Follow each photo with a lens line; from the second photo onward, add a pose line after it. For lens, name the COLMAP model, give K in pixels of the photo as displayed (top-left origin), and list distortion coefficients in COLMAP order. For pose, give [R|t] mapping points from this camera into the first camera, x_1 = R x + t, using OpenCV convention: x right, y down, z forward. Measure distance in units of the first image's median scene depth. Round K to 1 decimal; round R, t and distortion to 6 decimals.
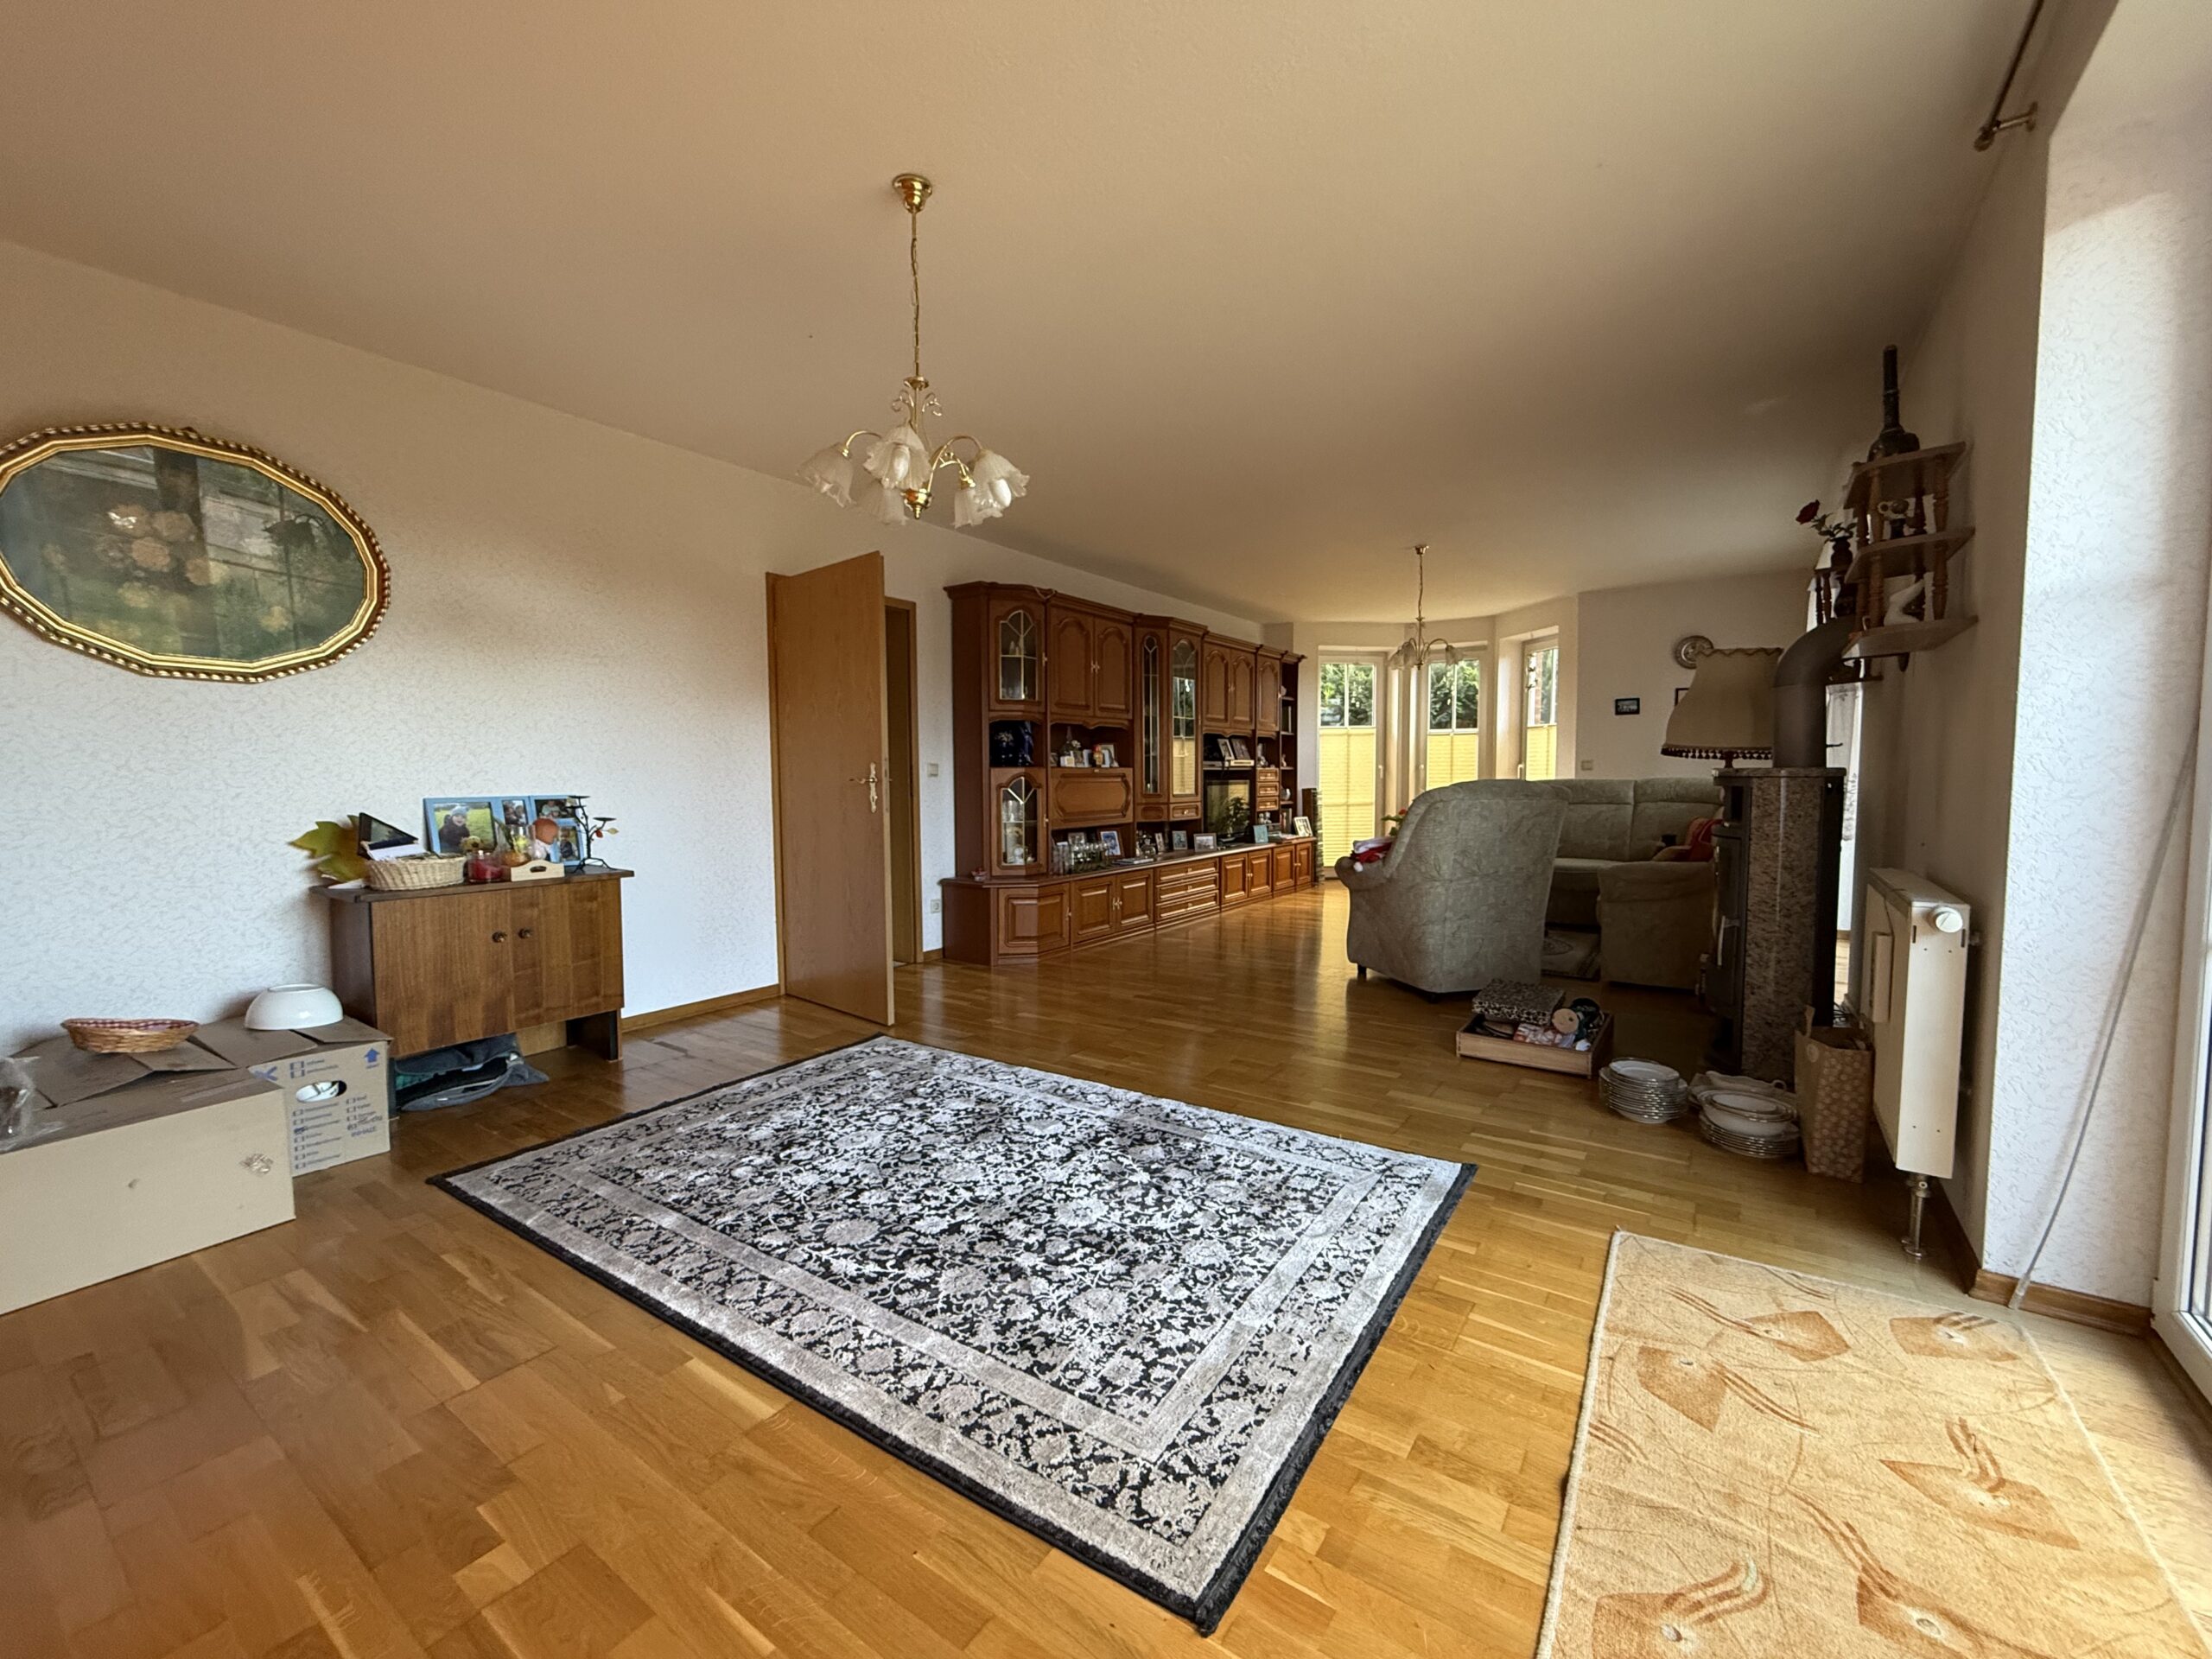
lens RADIAL K [[895.6, 0, 1105.6], [0, 895.6, 840.2], [0, 0, 1]] dist [0.000282, 0.000217]
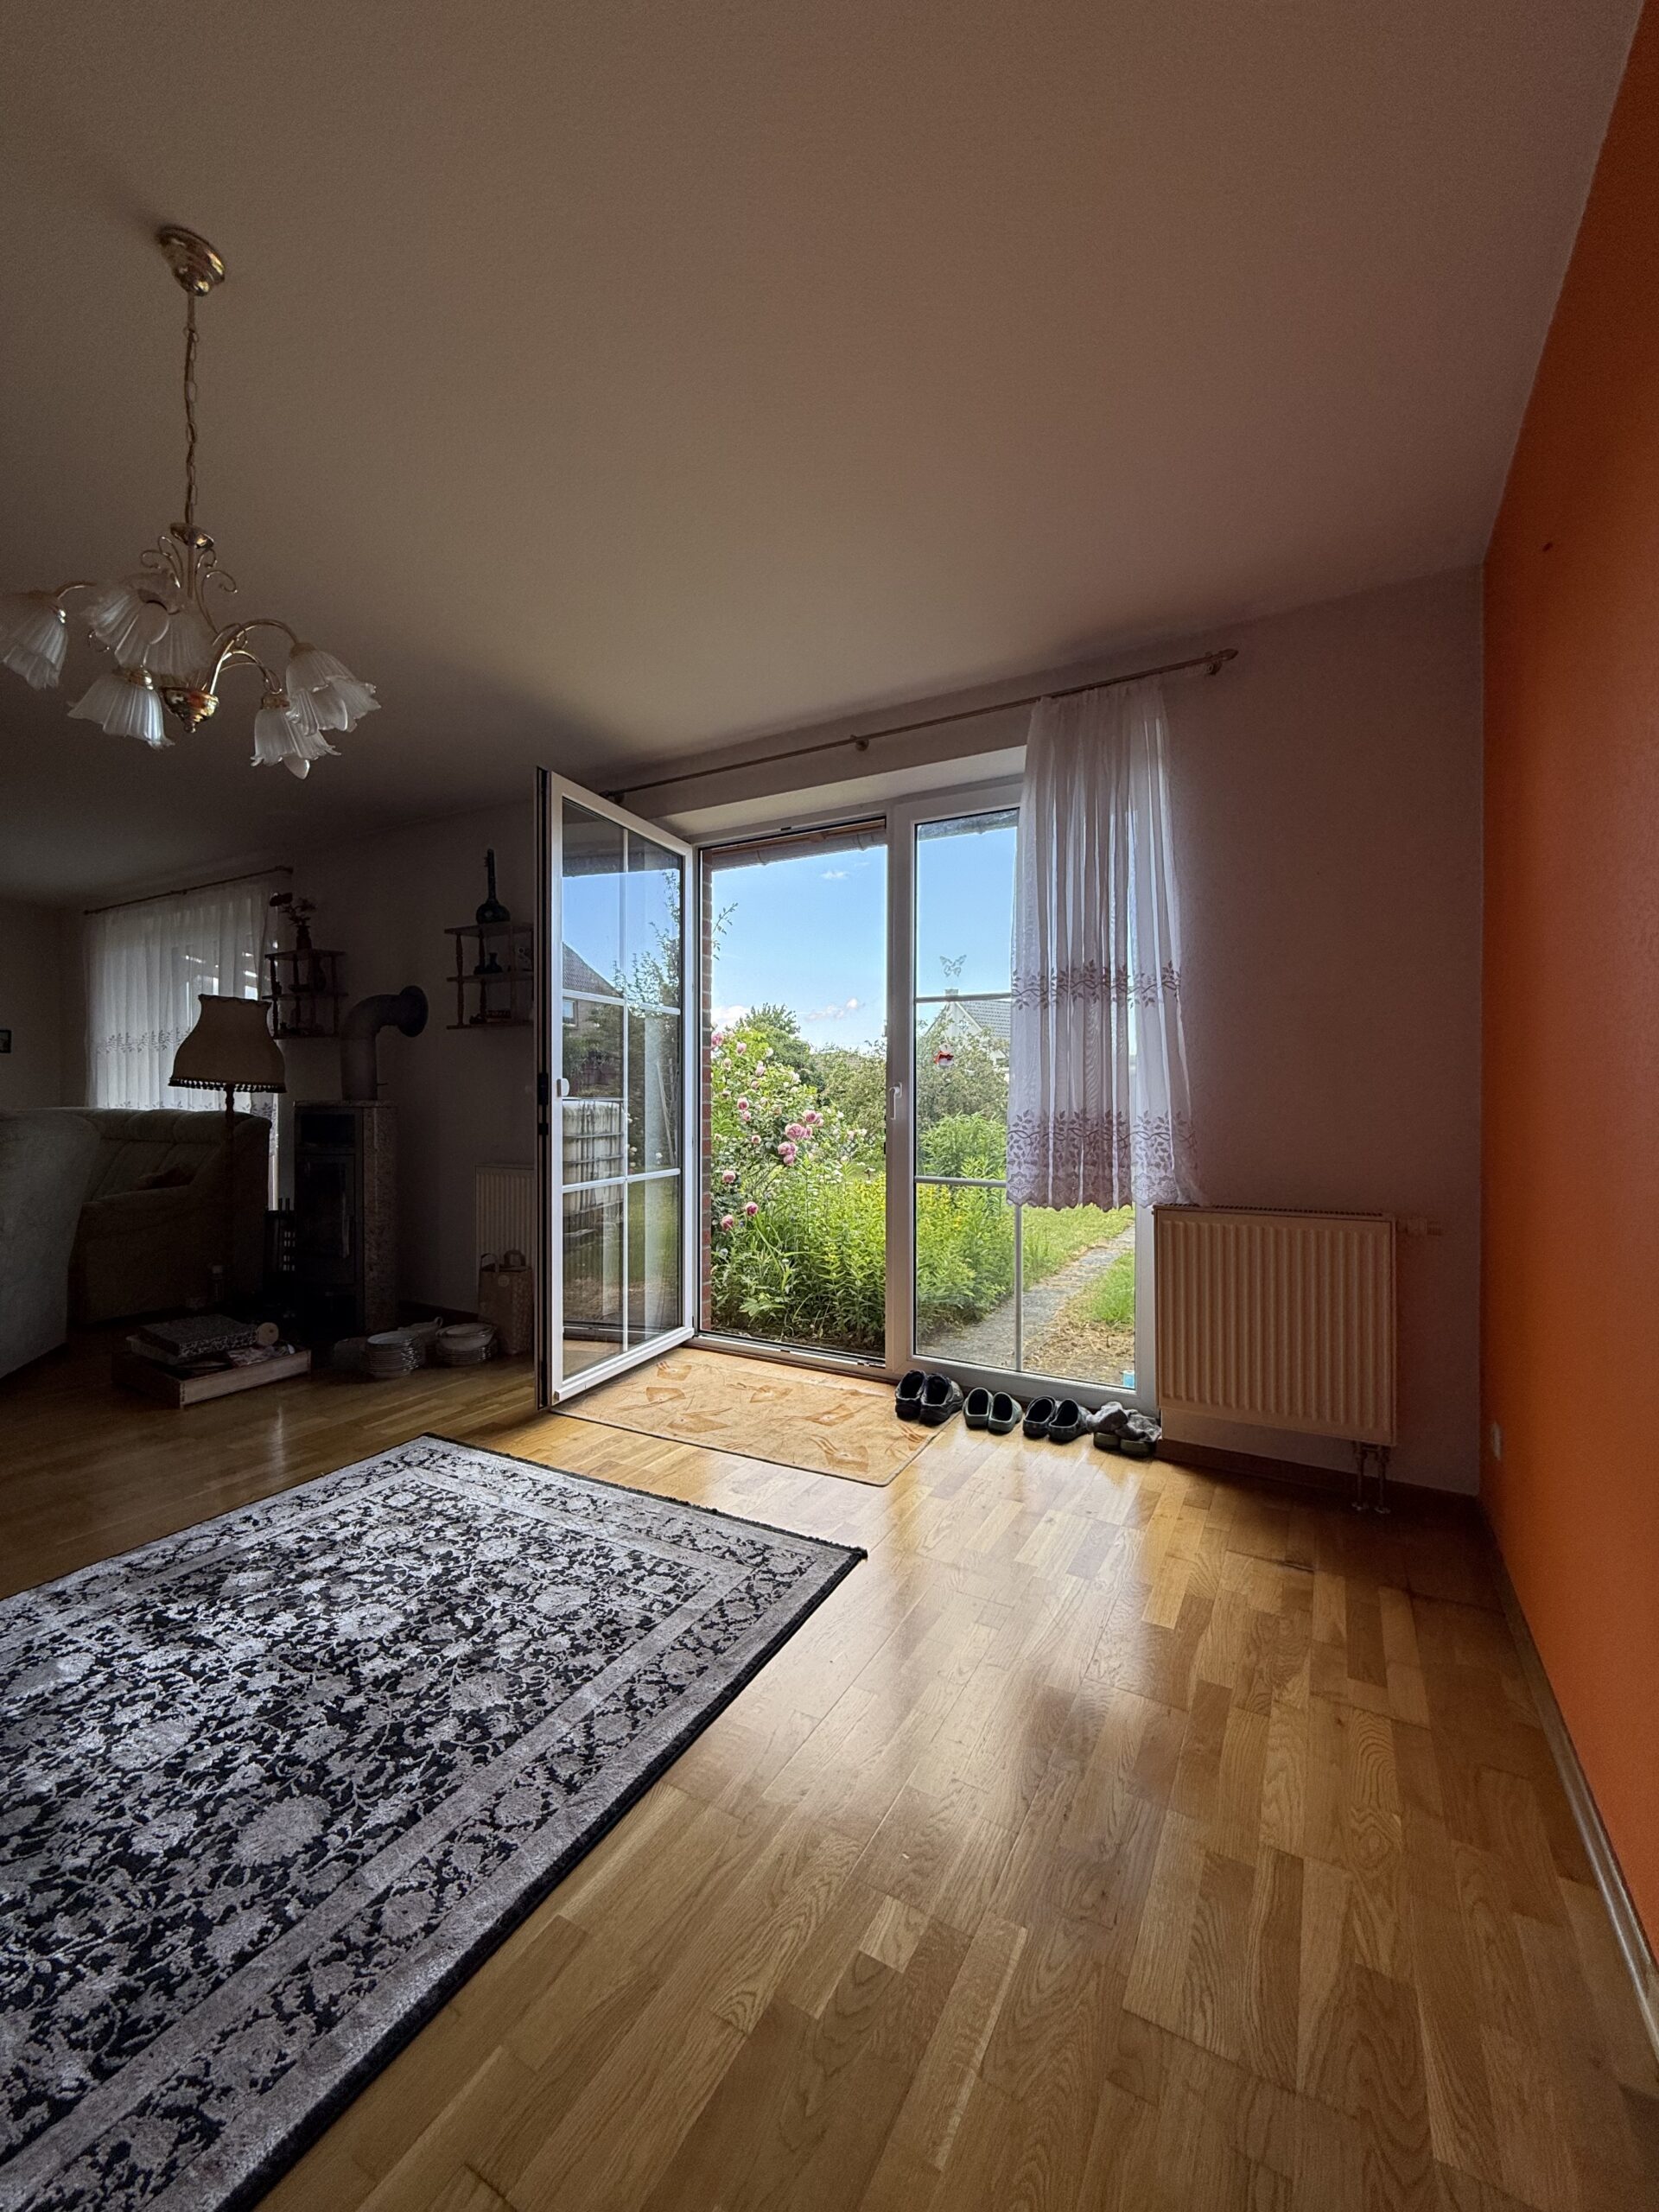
lens RADIAL K [[895.6, 0, 828.3], [0, 895.6, 1091.0], [0, 0, 1]] dist [0.000282, 0.000217]
pose [[-0.093610, 0.008489, 0.995573, -0.972940], [0.074432, 0.997225, -0.001505, -0.057932], [-0.992823, 0.073962, -0.093982, 0.643438]]
